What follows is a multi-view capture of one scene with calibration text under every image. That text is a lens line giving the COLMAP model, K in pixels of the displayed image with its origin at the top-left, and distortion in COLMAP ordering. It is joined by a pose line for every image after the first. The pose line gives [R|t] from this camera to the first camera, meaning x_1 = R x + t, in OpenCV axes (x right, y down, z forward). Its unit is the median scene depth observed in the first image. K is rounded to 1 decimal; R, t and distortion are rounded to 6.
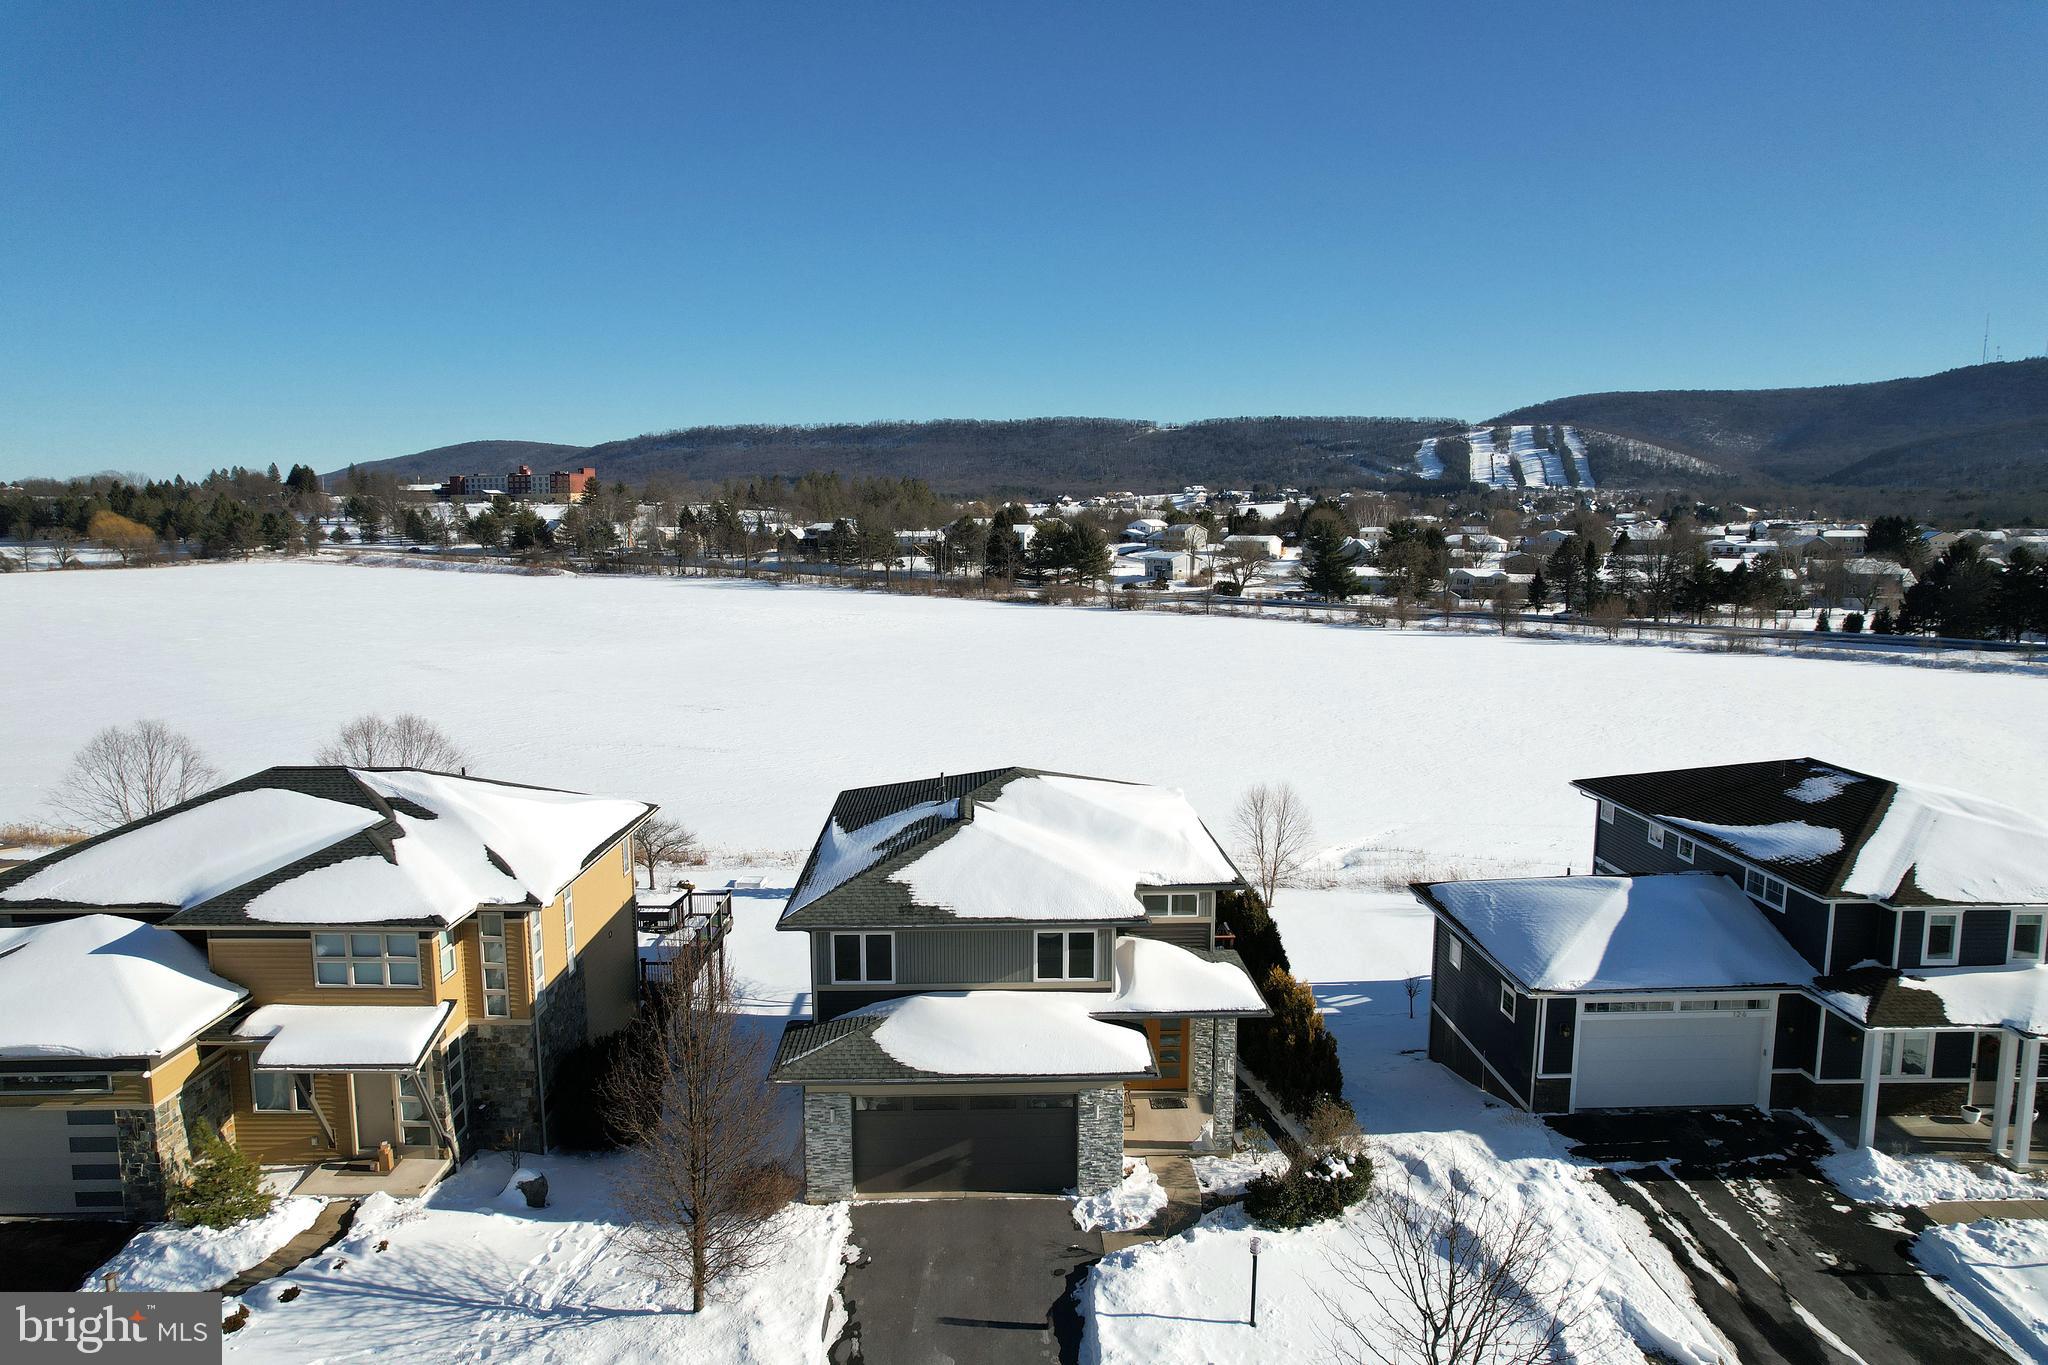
lens RADIAL K [[1280.7, 0, 1054.3], [0, 1280.7, 737.5], [0, 0, 1]] dist [-0.068138, 0.061882]
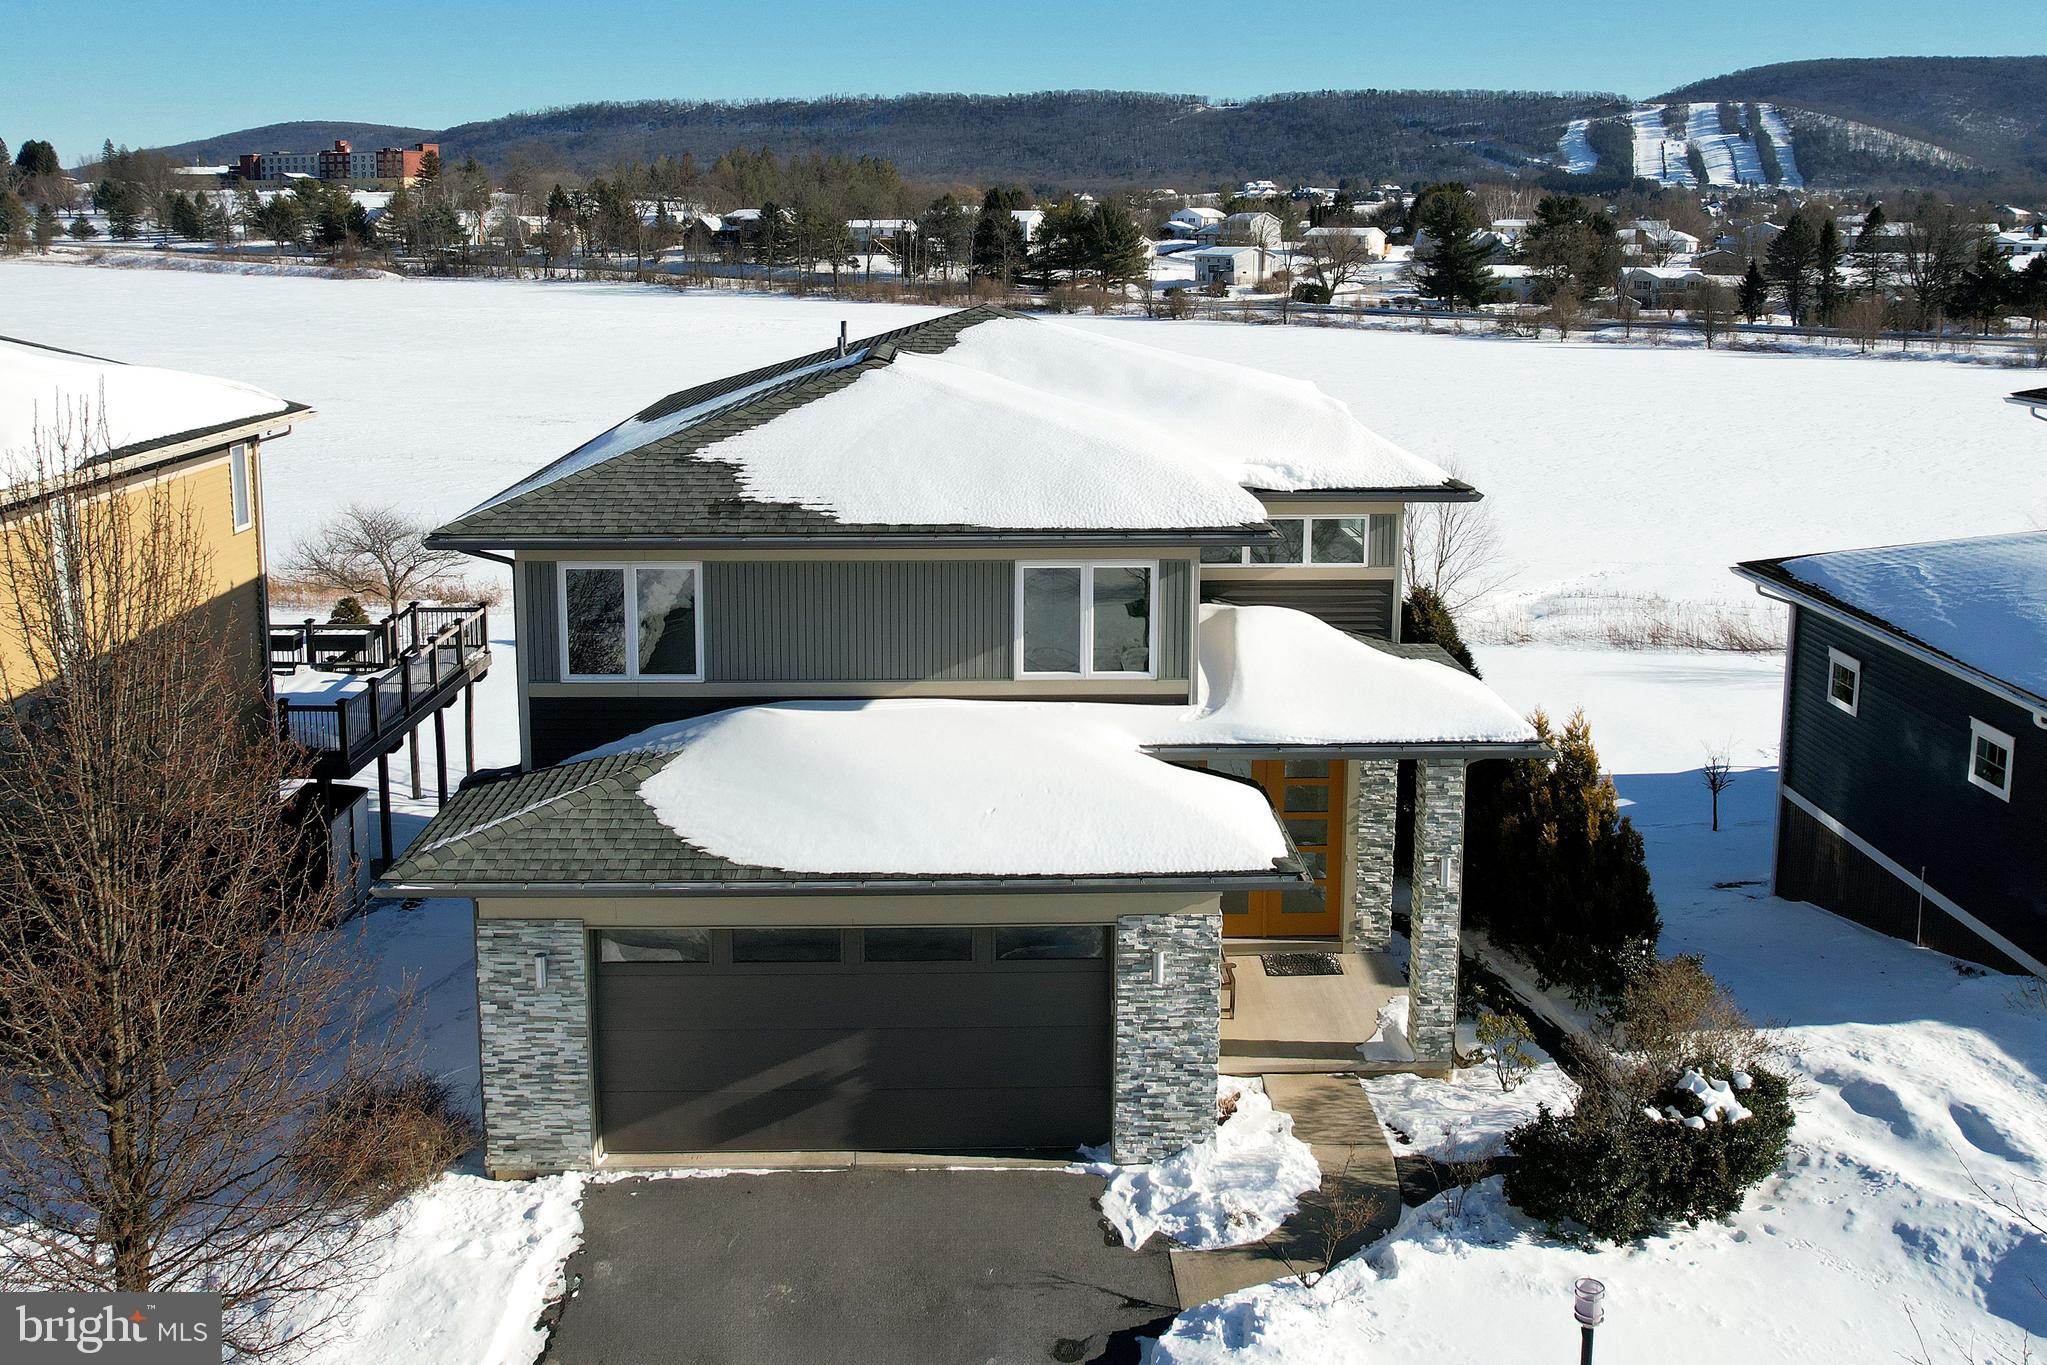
lens RADIAL K [[1316.4, 0, 1067.9], [0, 1316.4, 677.9], [0, 0, 1]] dist [-0.052746, 0.023192]
pose [[0.999994, 0.003241, -0.001500, 0.001596], [-0.003232, 0.999978, 0.005859, 0.098694], [0.001519, -0.005855, 0.999982, 0.284418]]
